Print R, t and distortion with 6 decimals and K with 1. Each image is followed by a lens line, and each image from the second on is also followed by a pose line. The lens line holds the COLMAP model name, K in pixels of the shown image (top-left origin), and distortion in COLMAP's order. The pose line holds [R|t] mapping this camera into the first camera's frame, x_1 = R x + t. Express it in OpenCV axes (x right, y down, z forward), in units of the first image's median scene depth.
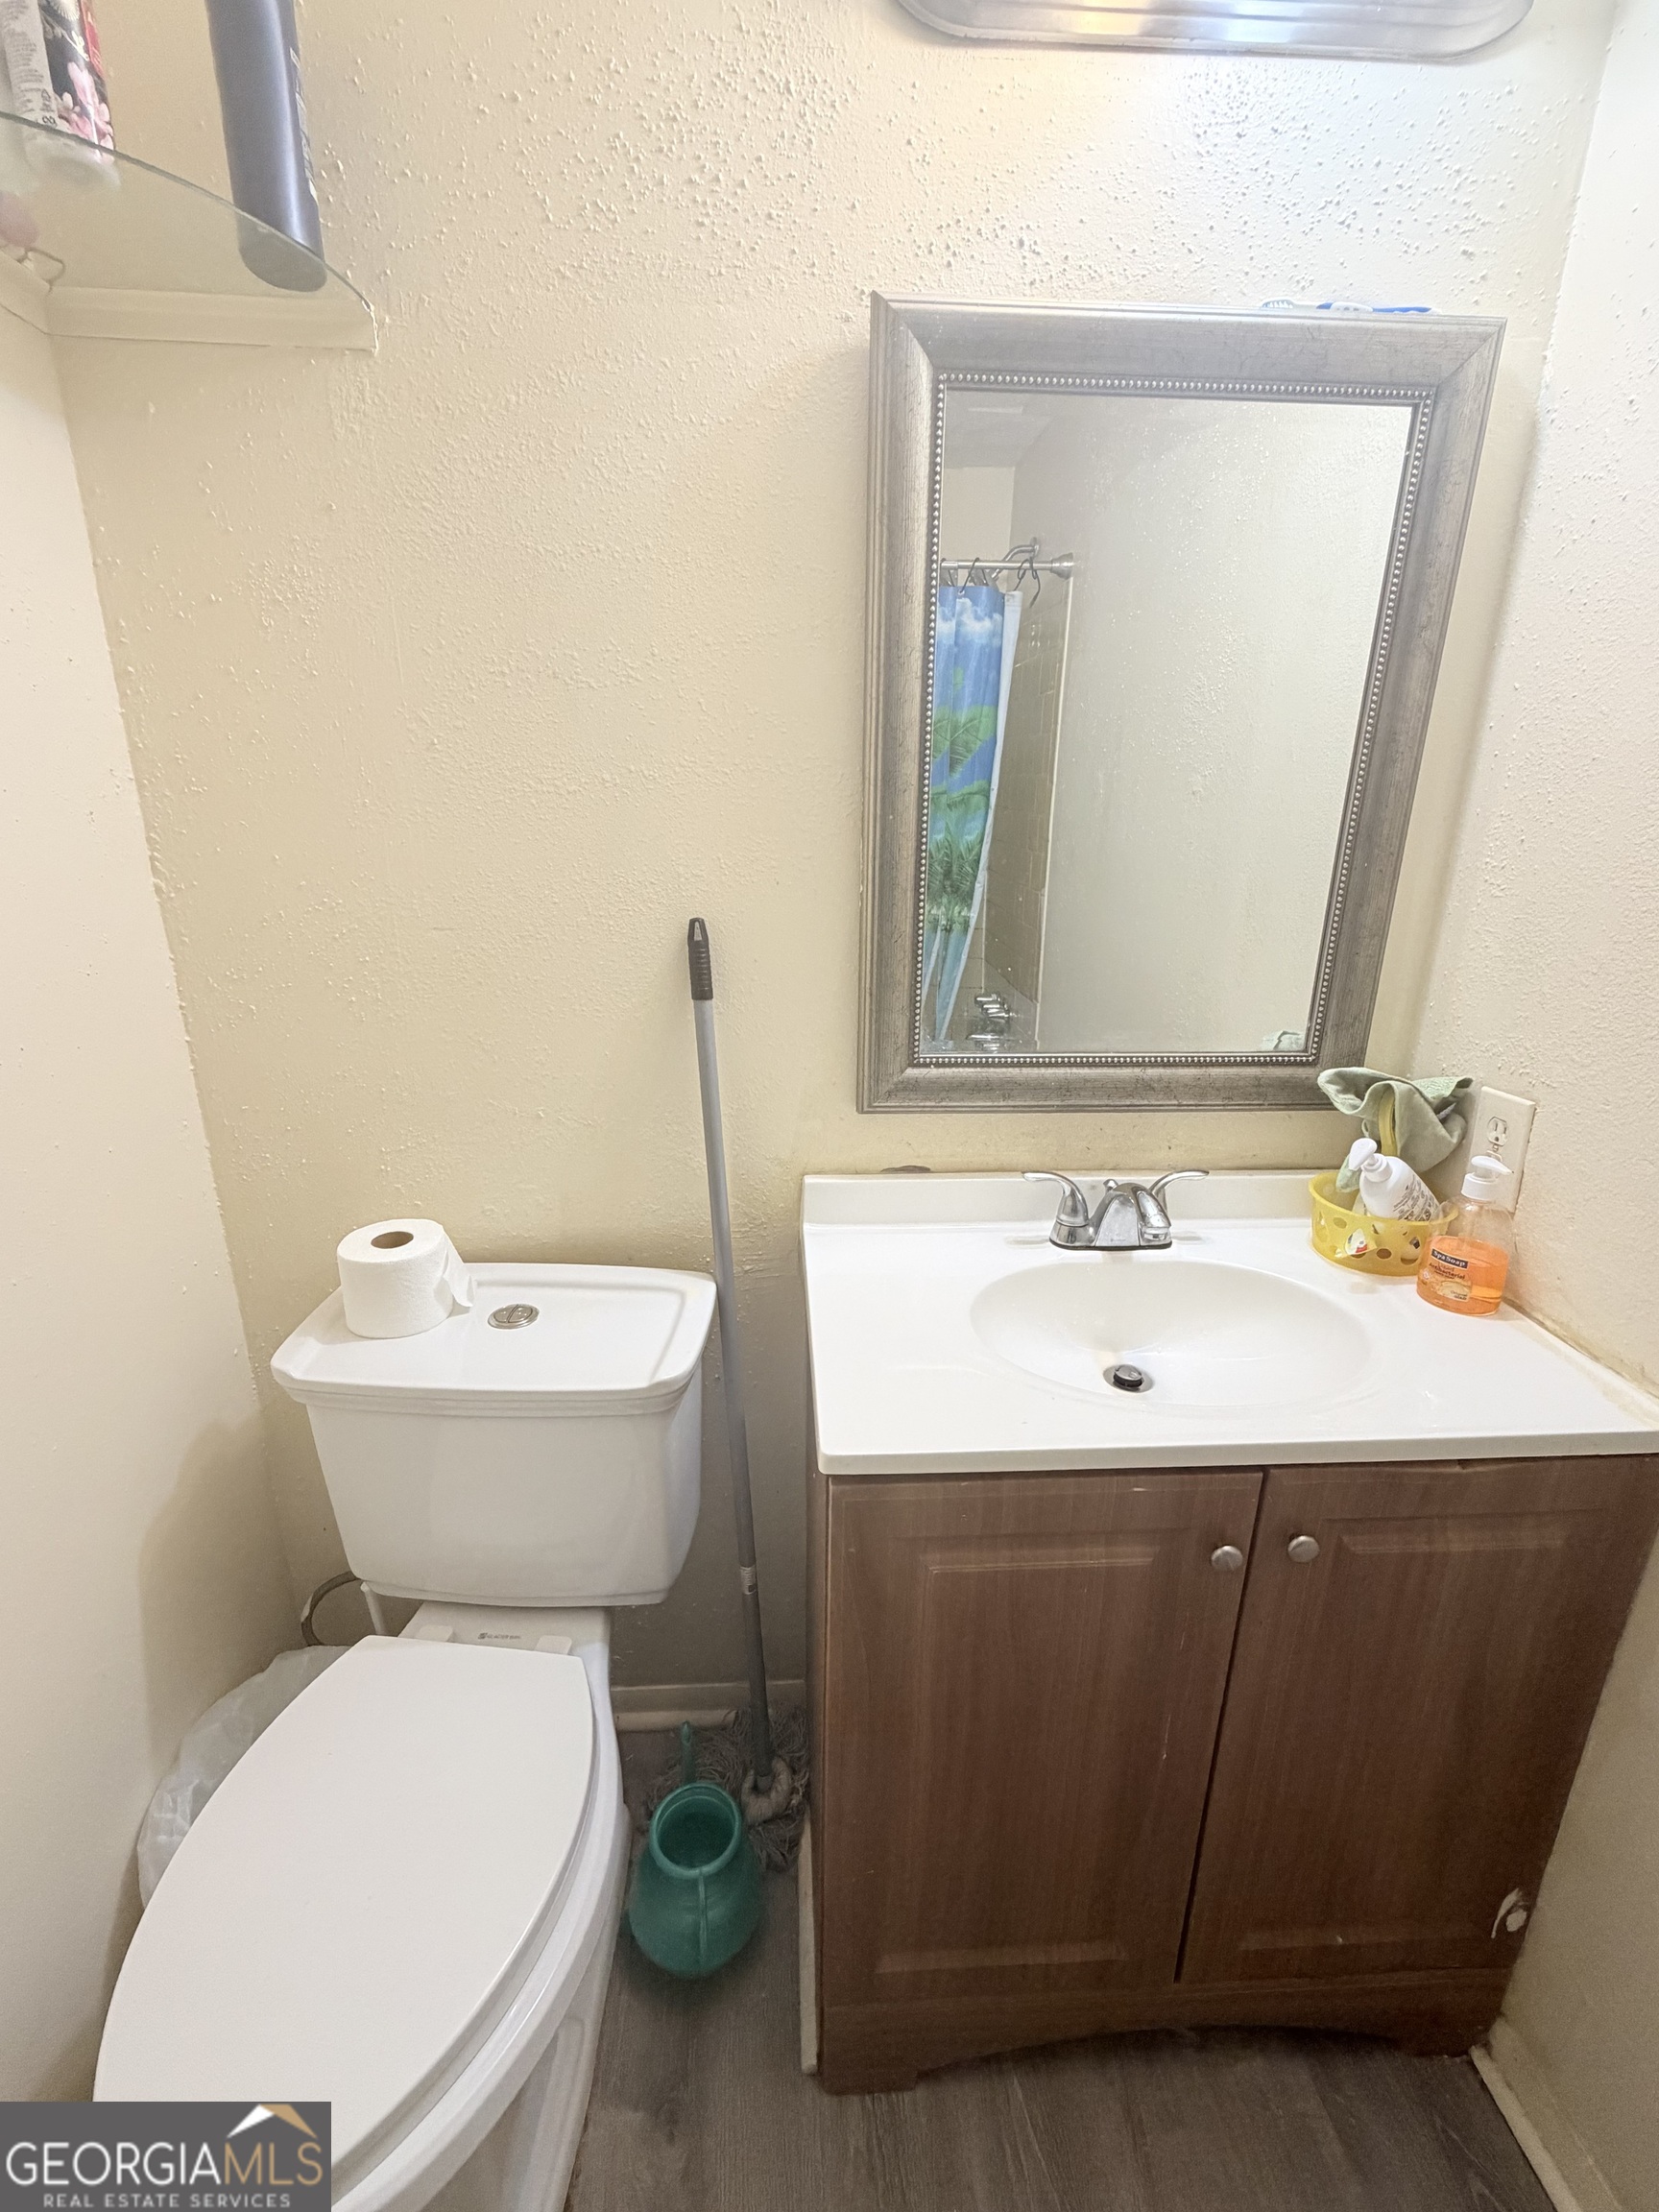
lens RADIAL K [[962.6, 0, 826.7], [0, 962.6, 1107.4], [0, 0, 1]] dist [-0.001513, -0.000494]
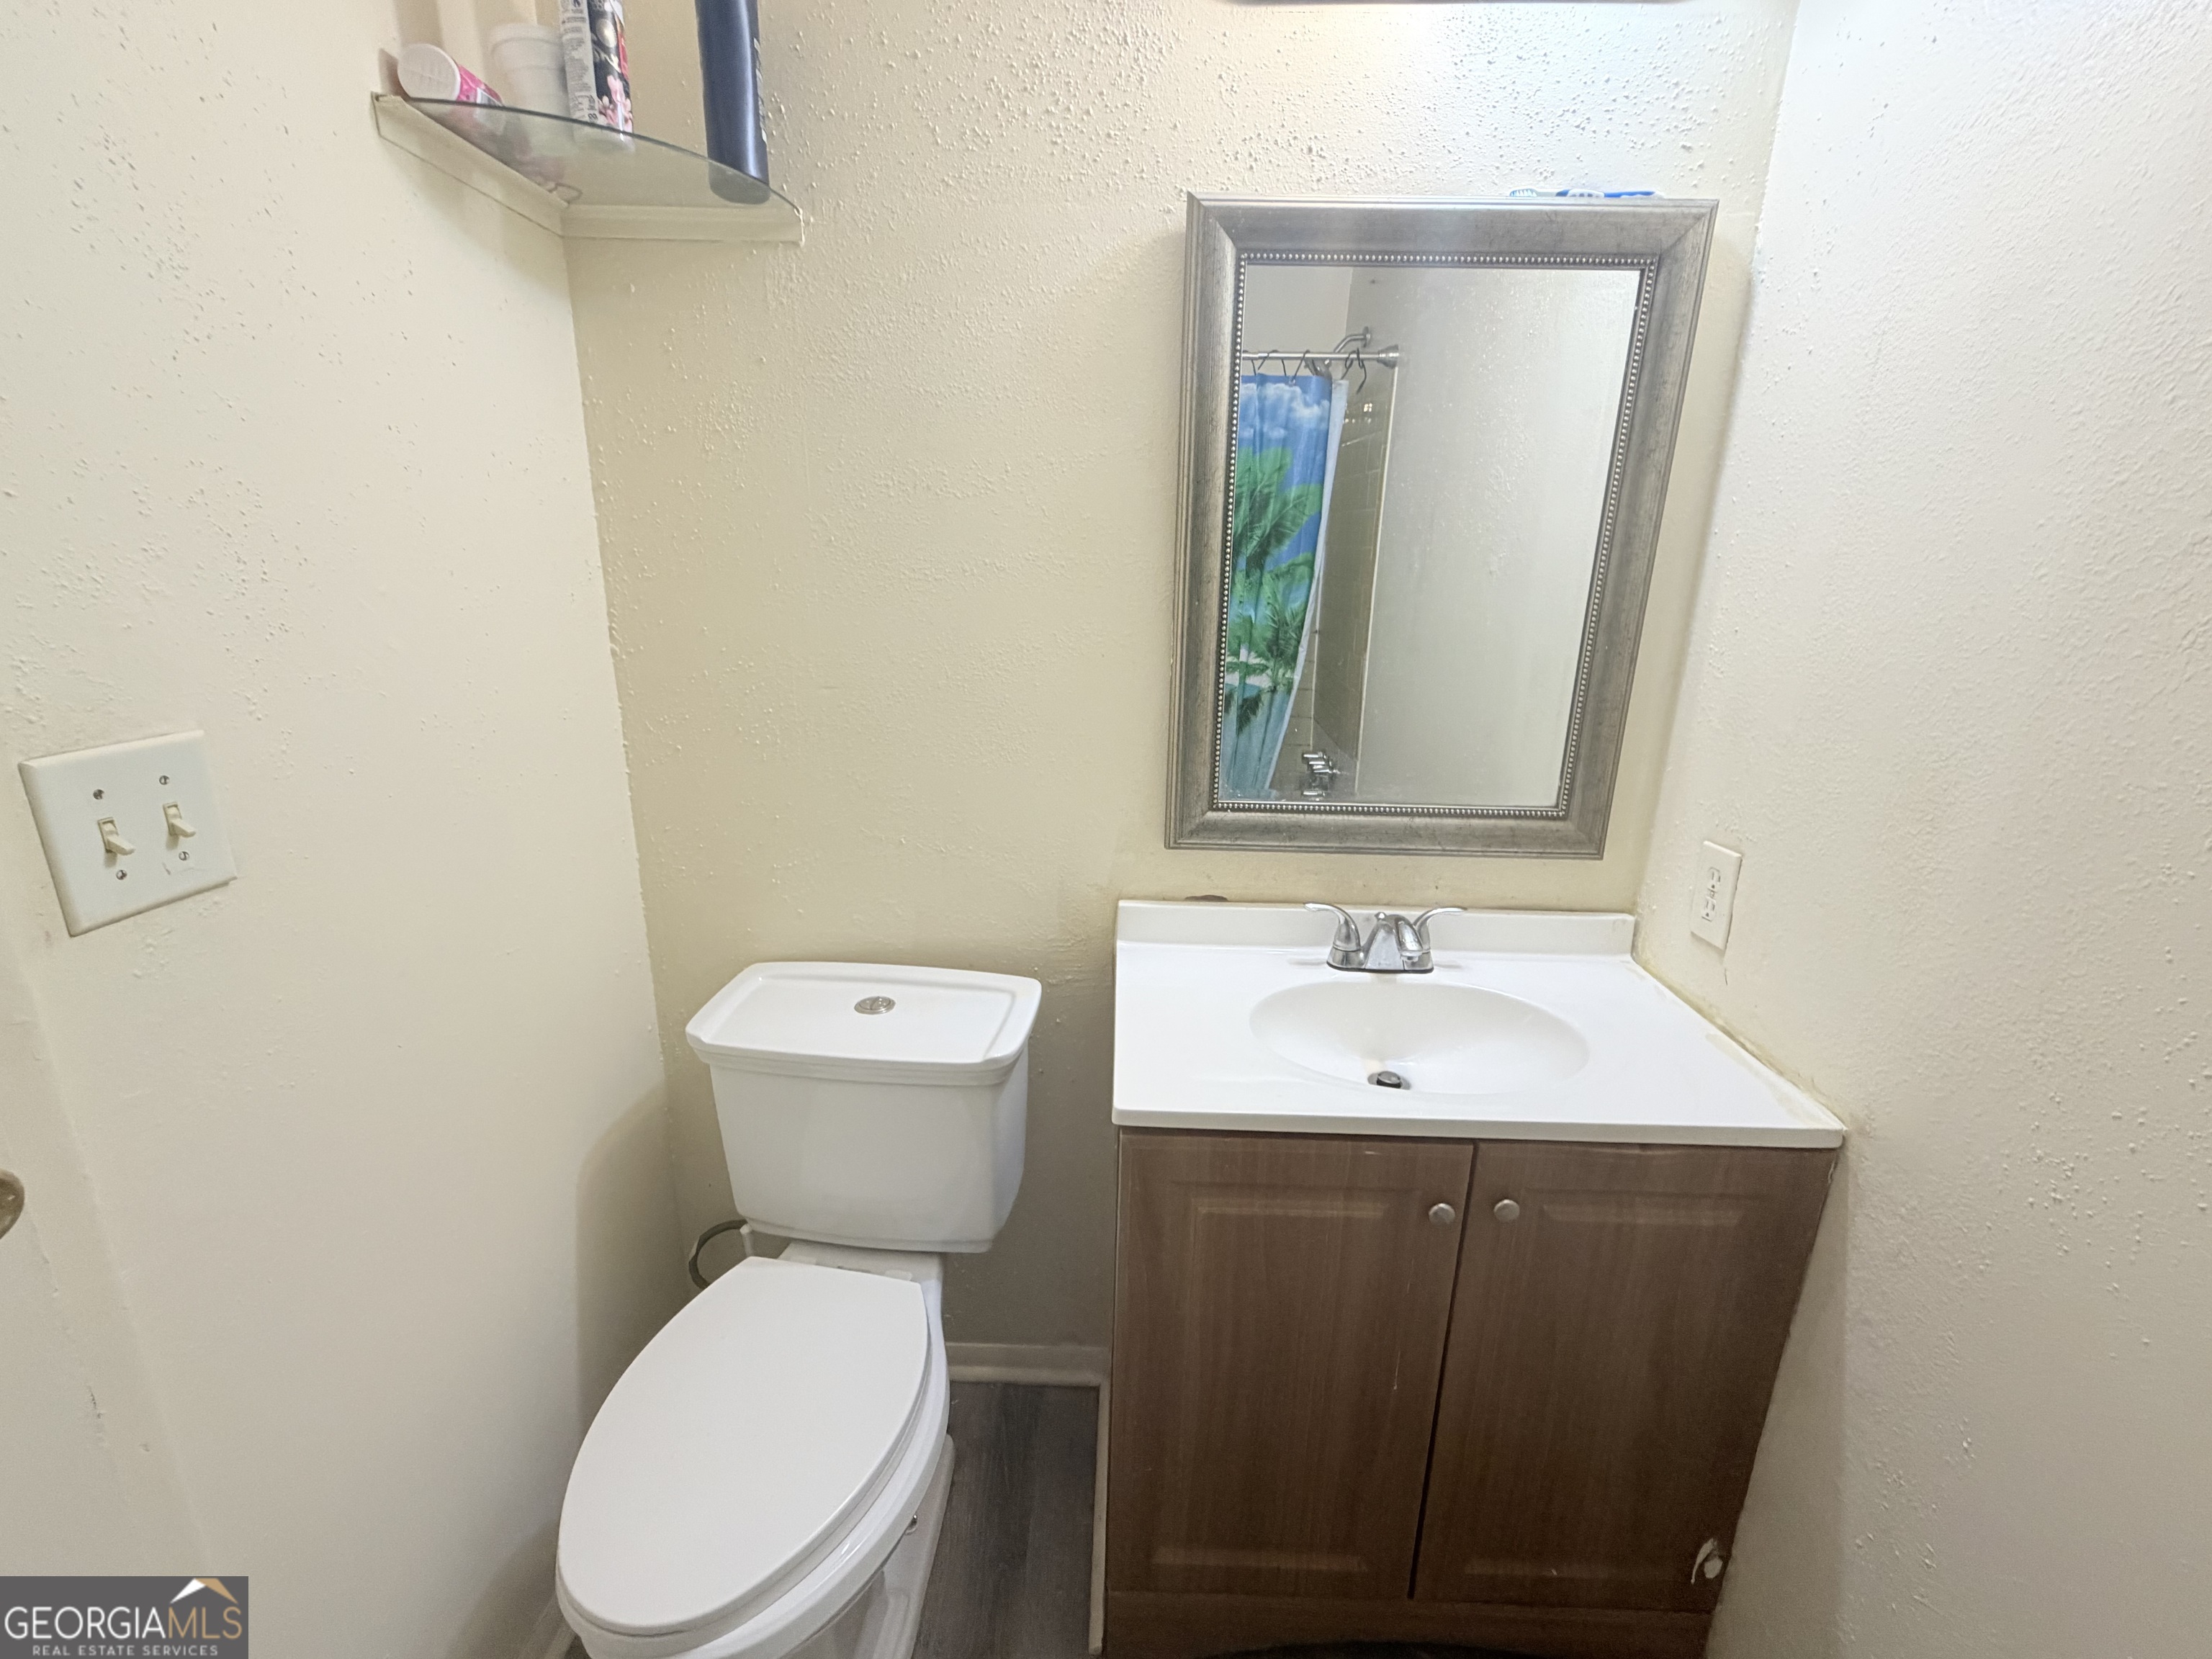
lens RADIAL K [[962.6, 0, 1097.9], [0, 962.6, 837.2], [0, 0, 1]] dist [-0.001513, -0.000494]
pose [[0.996691, 0.030996, -0.075141, 0.044969], [-0.032601, 0.999264, -0.020233, 0.021939], [0.074459, 0.022616, 0.996968, -0.219226]]
